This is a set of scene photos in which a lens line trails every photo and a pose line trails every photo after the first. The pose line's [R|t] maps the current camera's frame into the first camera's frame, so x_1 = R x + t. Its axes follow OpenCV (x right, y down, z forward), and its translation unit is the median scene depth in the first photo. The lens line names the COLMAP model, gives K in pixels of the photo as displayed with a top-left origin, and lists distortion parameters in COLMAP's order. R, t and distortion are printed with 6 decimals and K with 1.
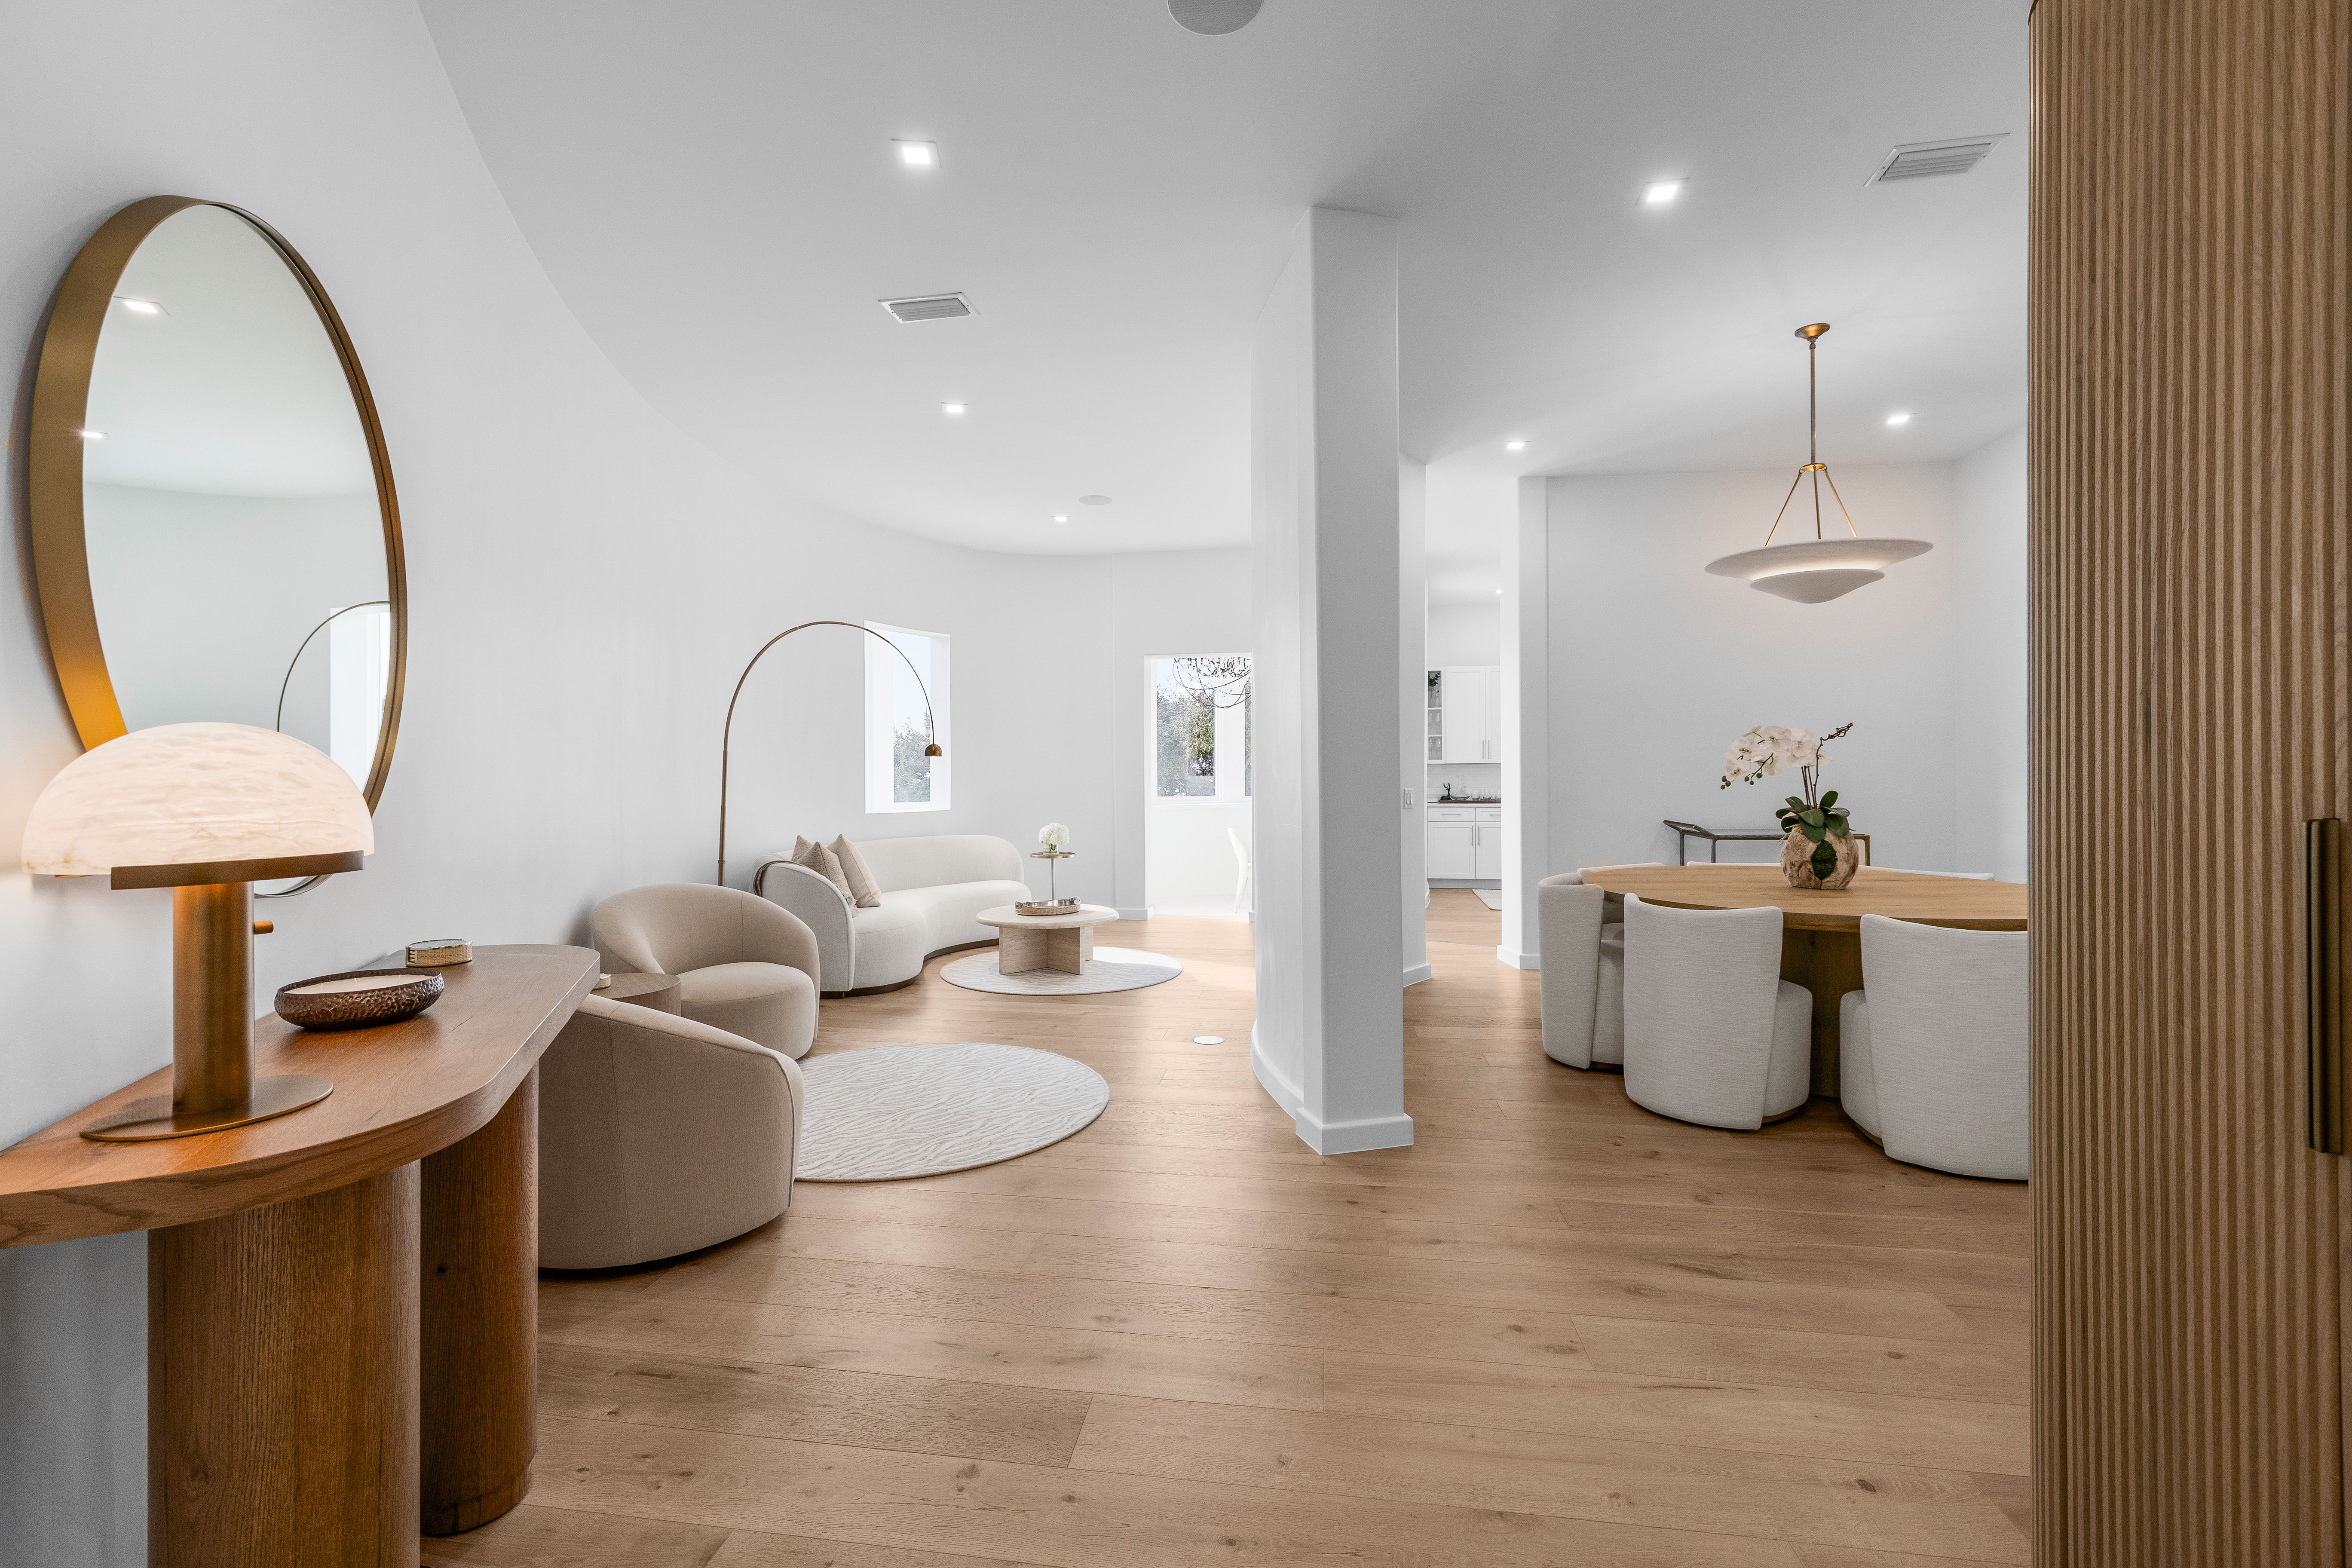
lens RADIAL K [[978.2, 0, 1179.8], [0, 978.2, 781.2], [0, 0, 1]] dist [-0.000644, -0.000580]
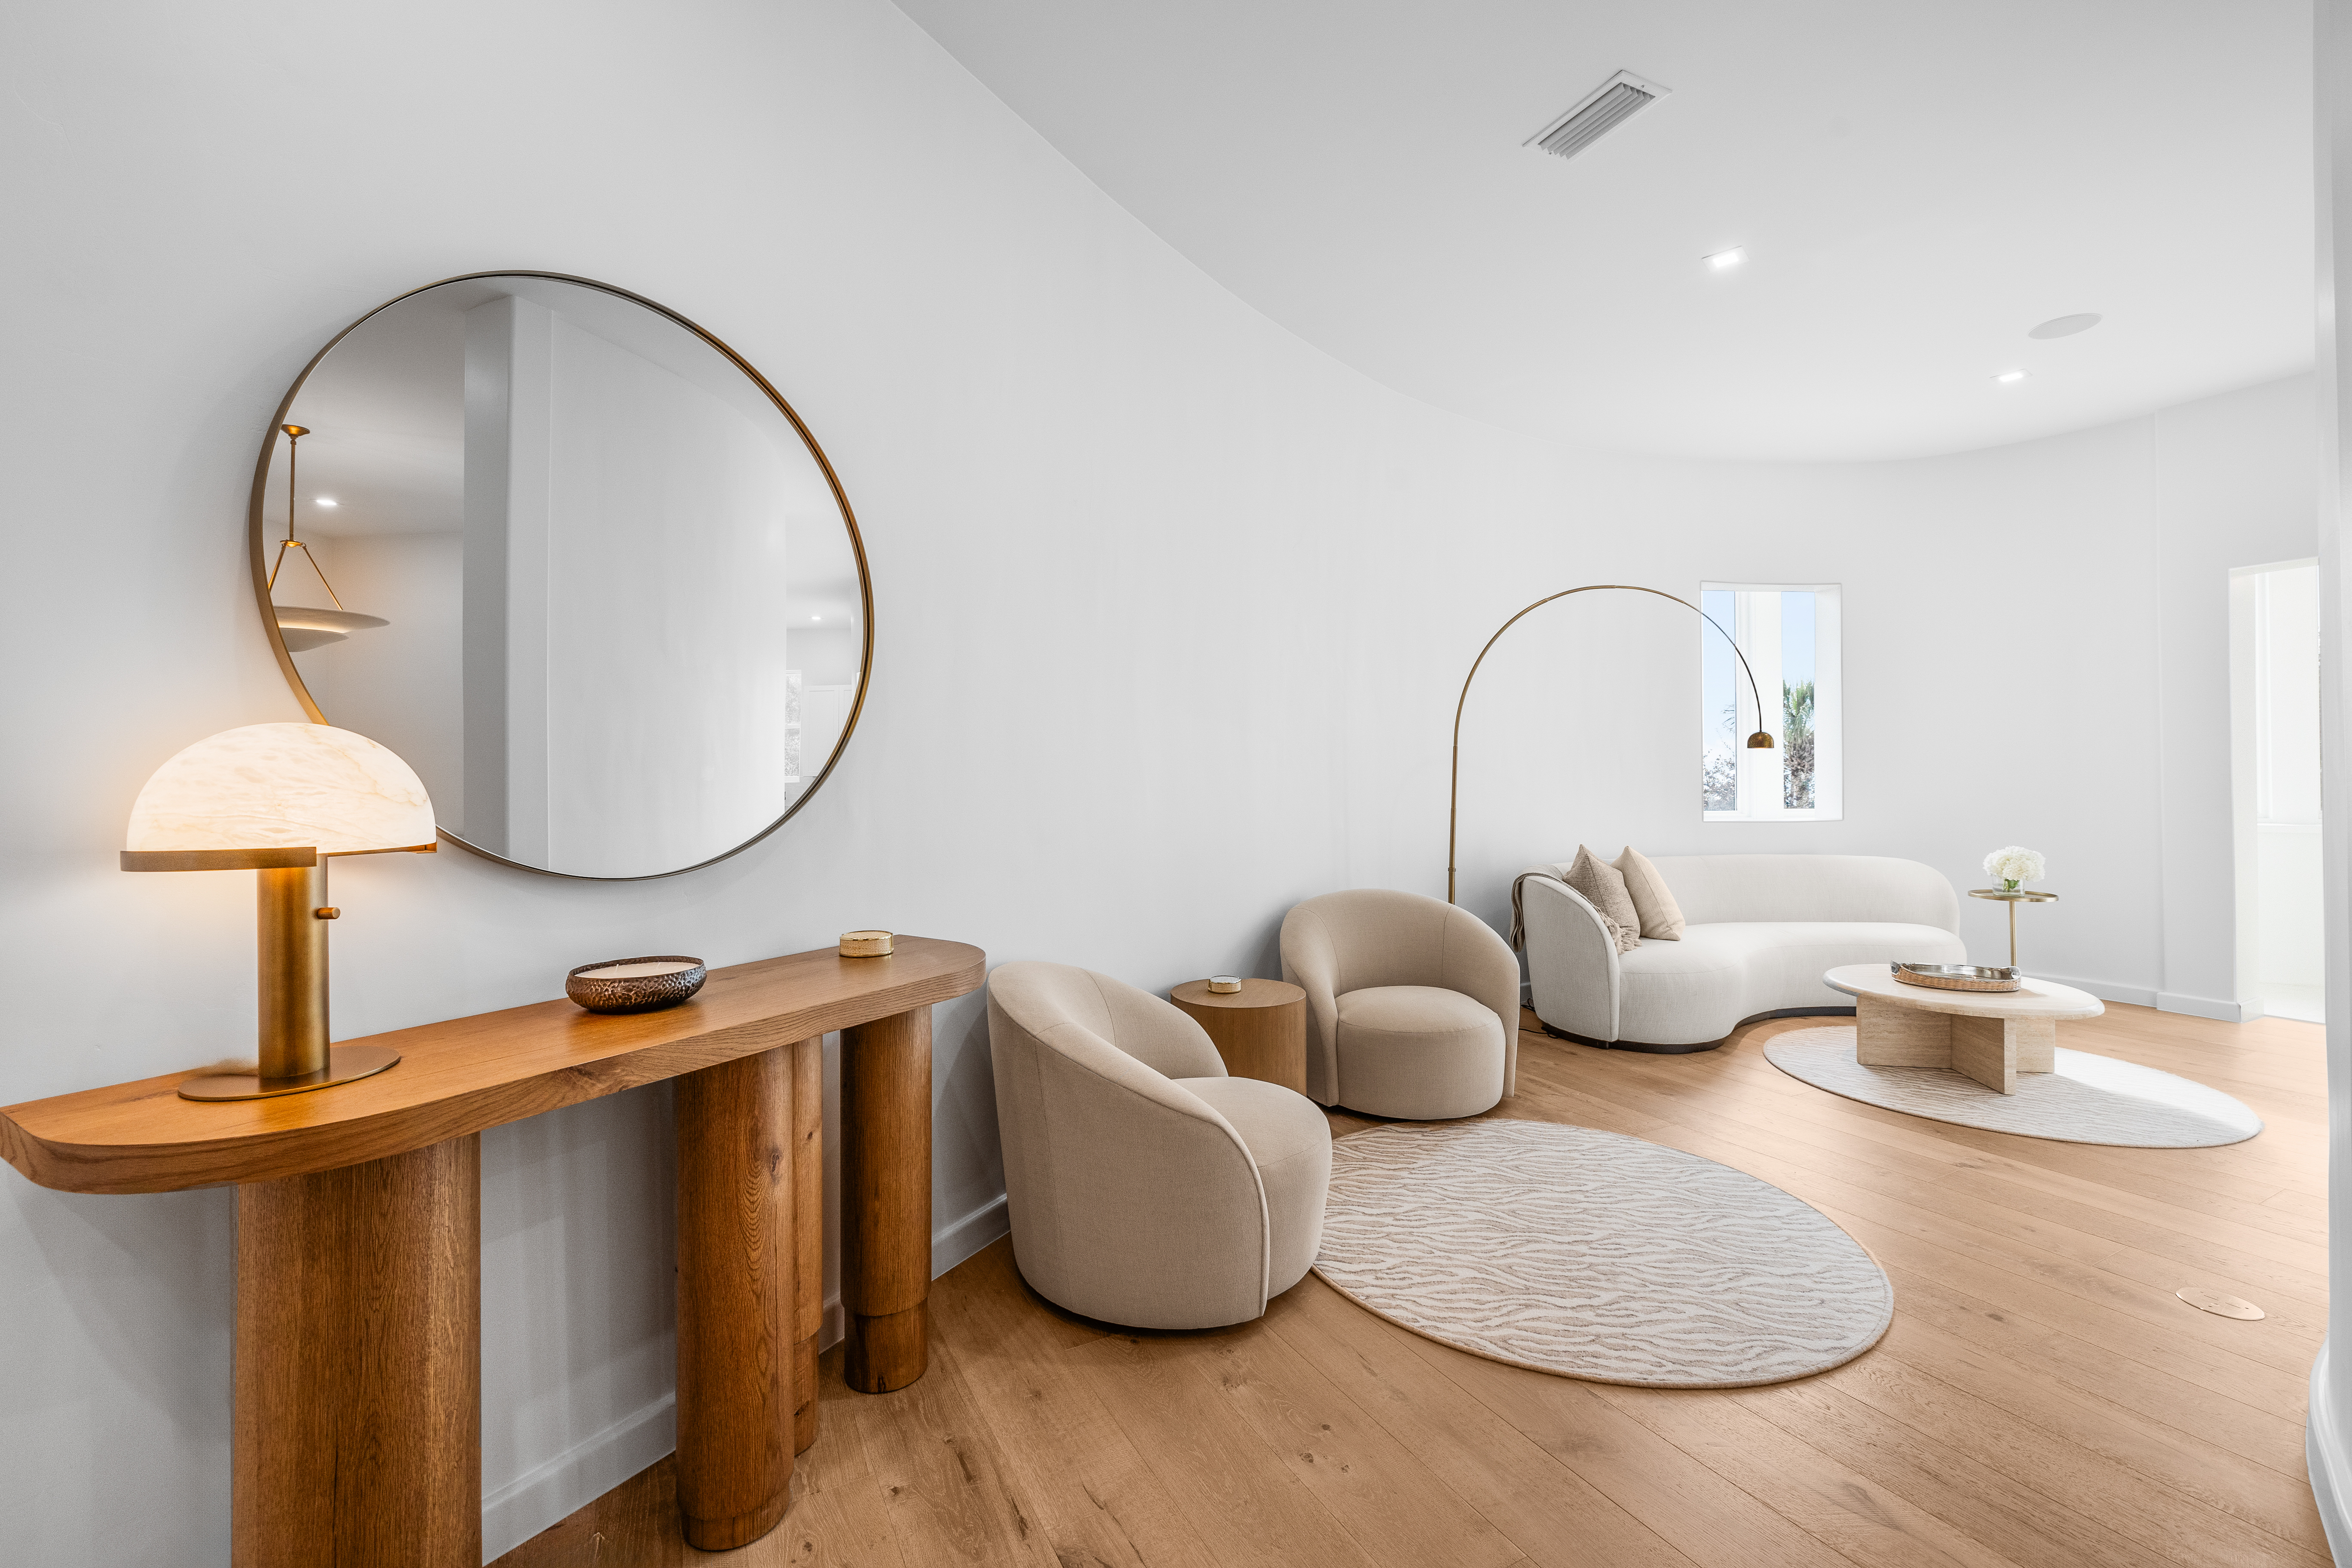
lens RADIAL K [[978.2, 0, 1176.0], [0, 978.2, 781.7], [0, 0, 1]] dist [-0.000644, -0.000580]
pose [[0.591875, 0.001864, -0.806028, 0.097830], [-0.002791, 0.999996, 0.000263, 0.000670], [0.806025, 0.002094, 0.591878, 0.233950]]
